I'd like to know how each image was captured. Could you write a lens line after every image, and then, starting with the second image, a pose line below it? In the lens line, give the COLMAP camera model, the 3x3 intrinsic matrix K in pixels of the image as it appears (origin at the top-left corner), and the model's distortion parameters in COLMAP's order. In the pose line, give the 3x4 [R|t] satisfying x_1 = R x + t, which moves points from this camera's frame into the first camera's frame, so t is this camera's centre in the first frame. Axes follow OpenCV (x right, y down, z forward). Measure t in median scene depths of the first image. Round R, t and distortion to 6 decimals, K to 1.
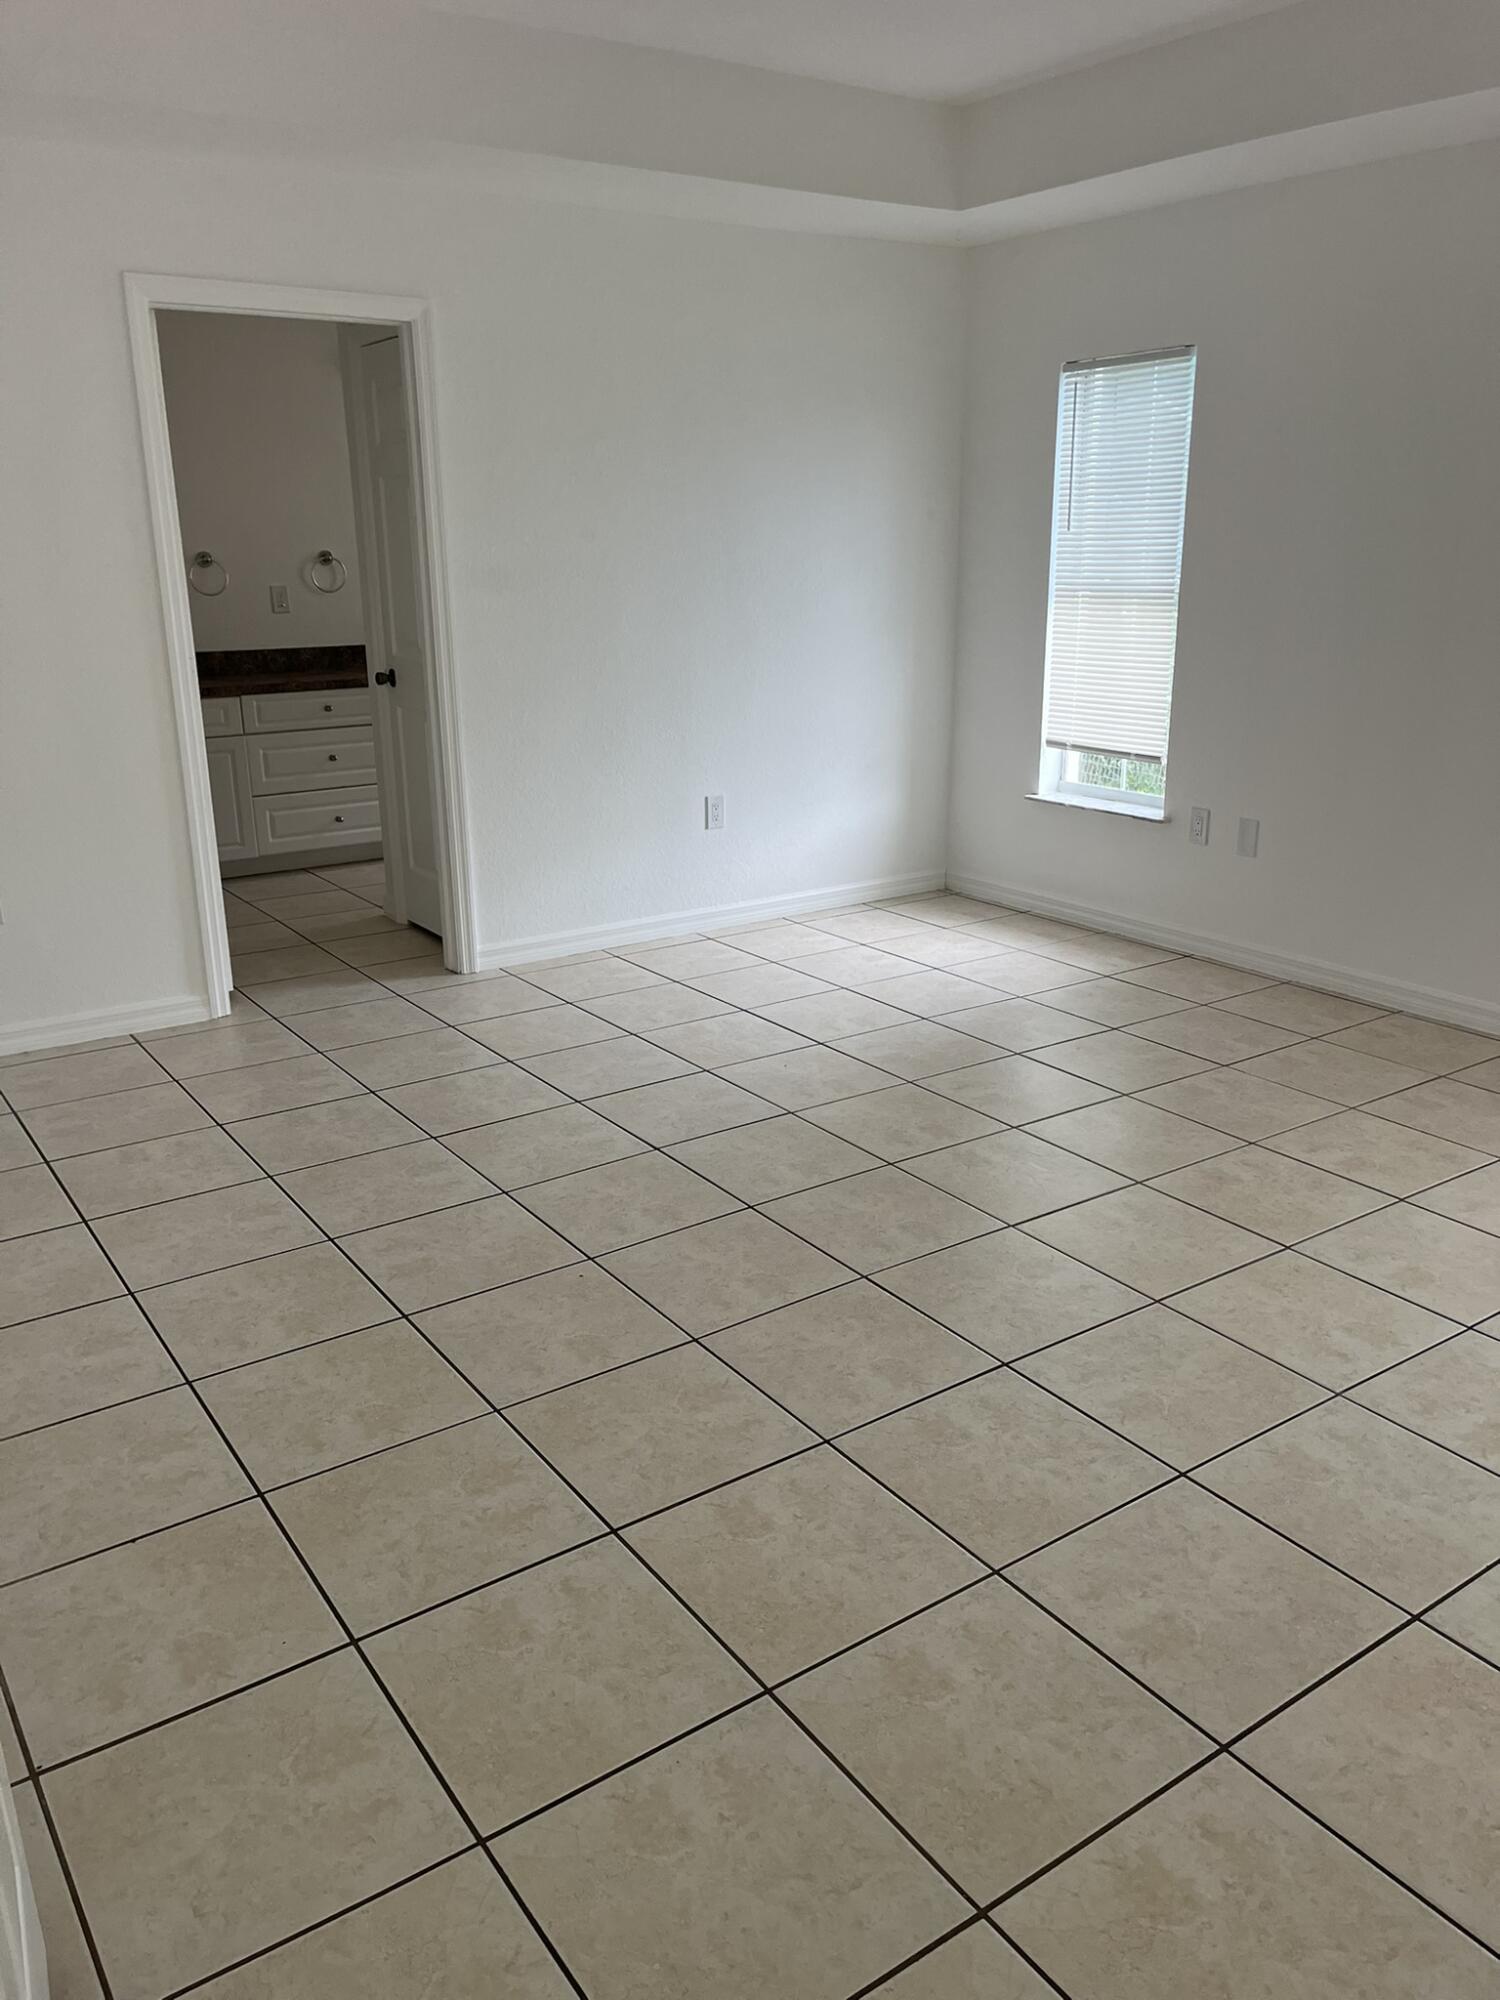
lens RADIAL K [[1525.6, 0, 753.6], [0, 1525.6, 982.0], [0, 0, 1]] dist [0.064133, -0.076133]
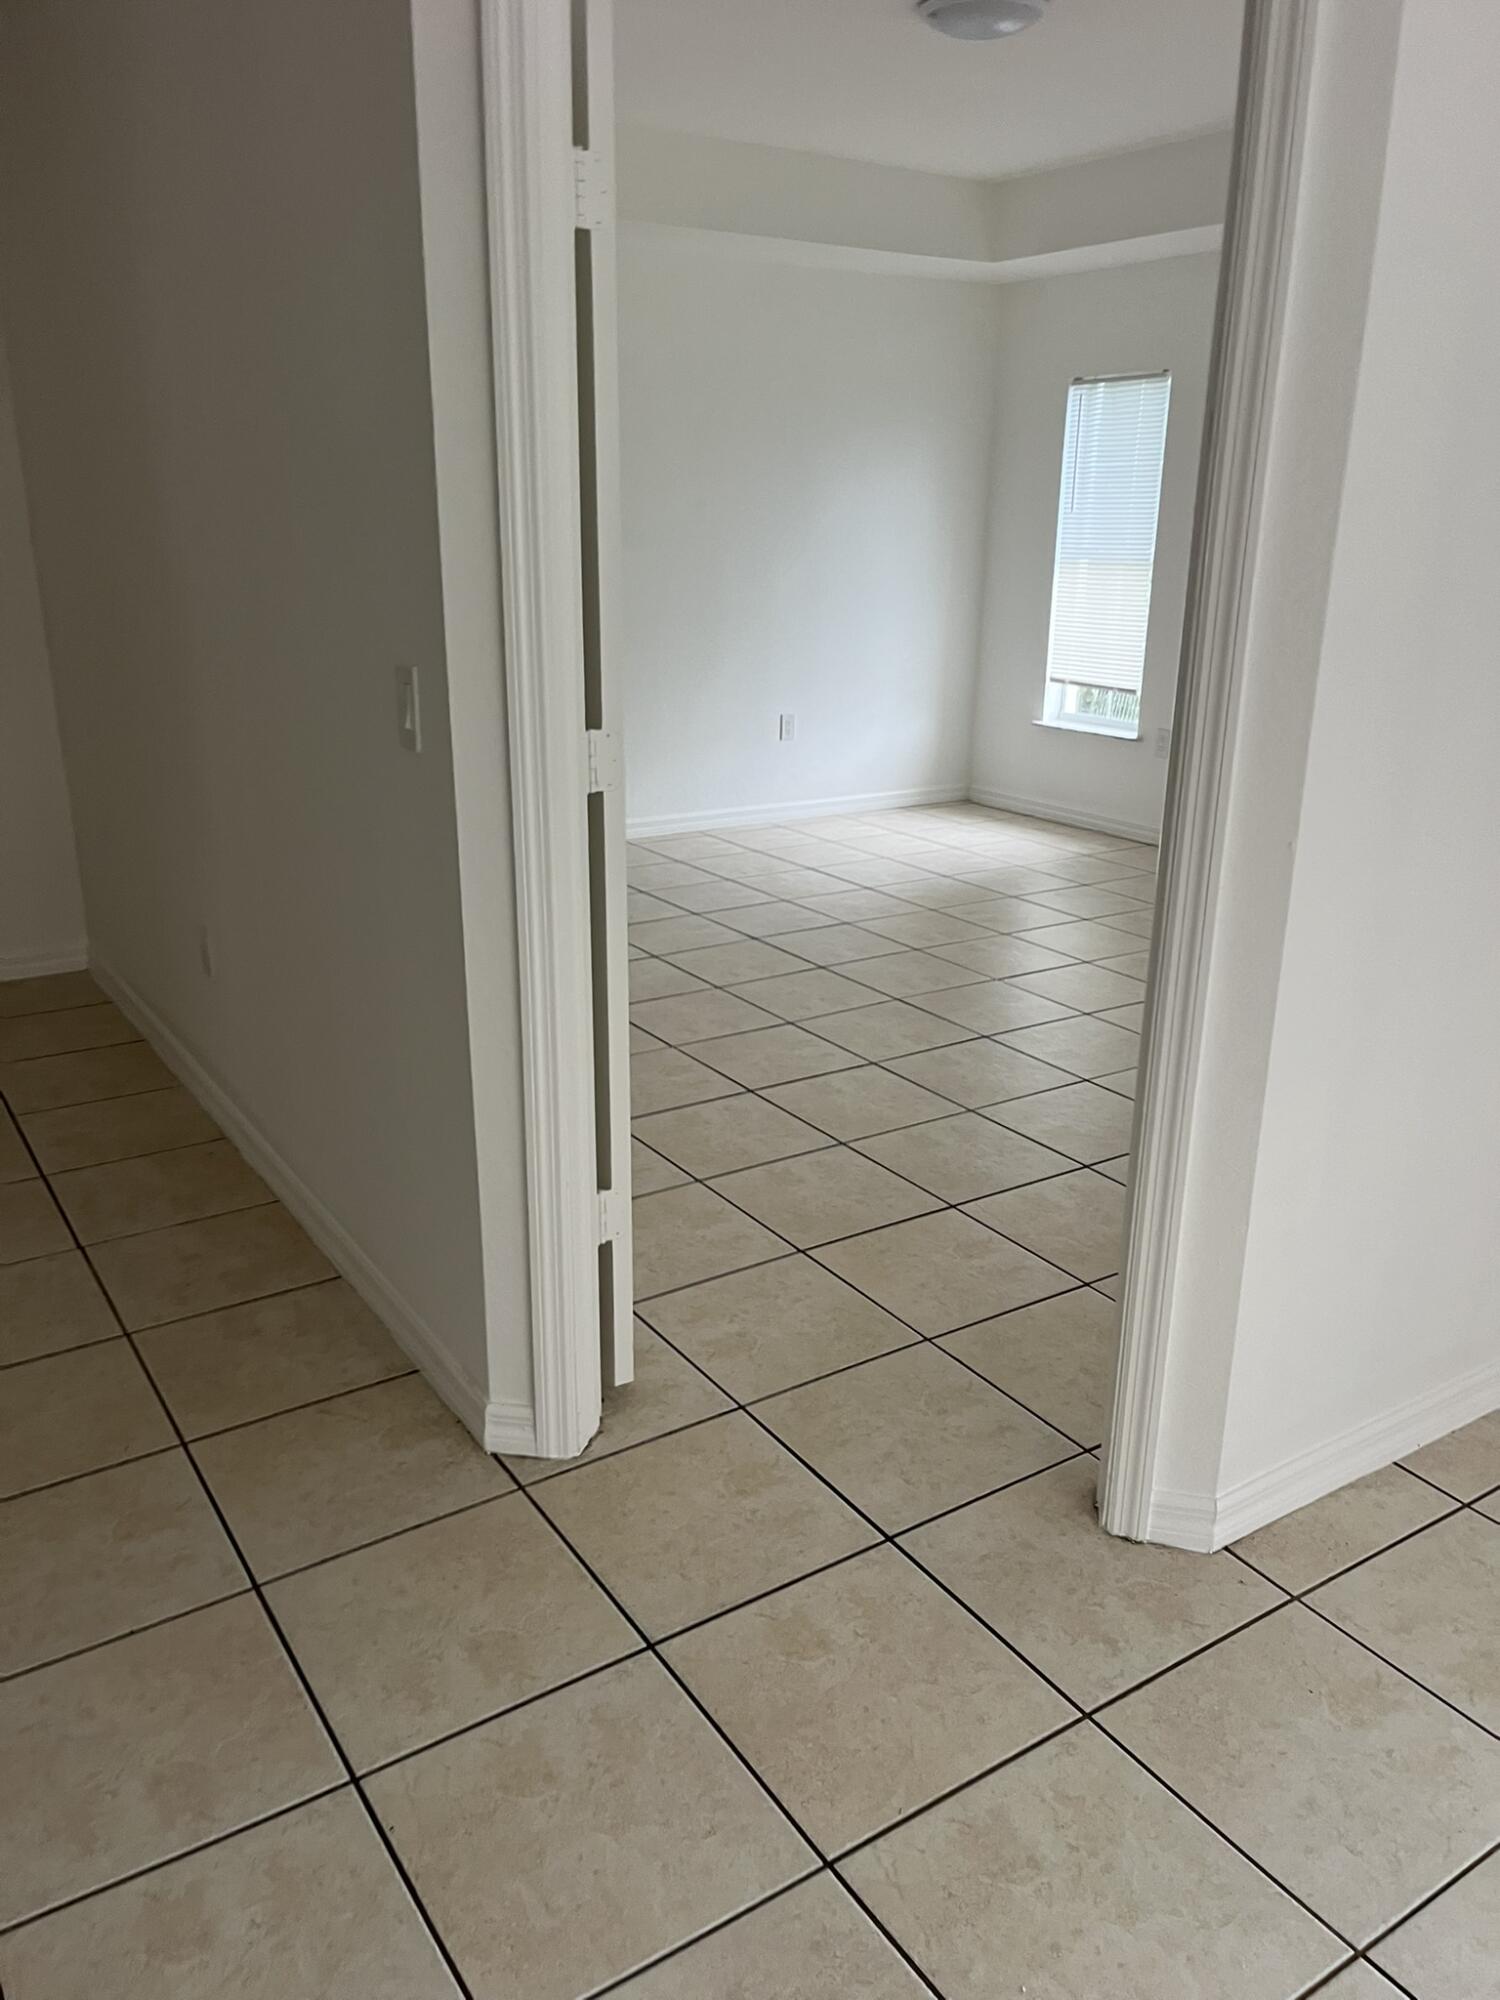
lens RADIAL K [[1525.6, 0, 752.9], [0, 1525.6, 1011.2], [0, 0, 1]] dist [0.064133, -0.076133]
pose [[0.999378, 0.030596, -0.017529, -0.026233], [-0.029988, 0.998975, 0.033920, 0.089386], [0.018549, -0.033373, 0.999271, -0.305690]]
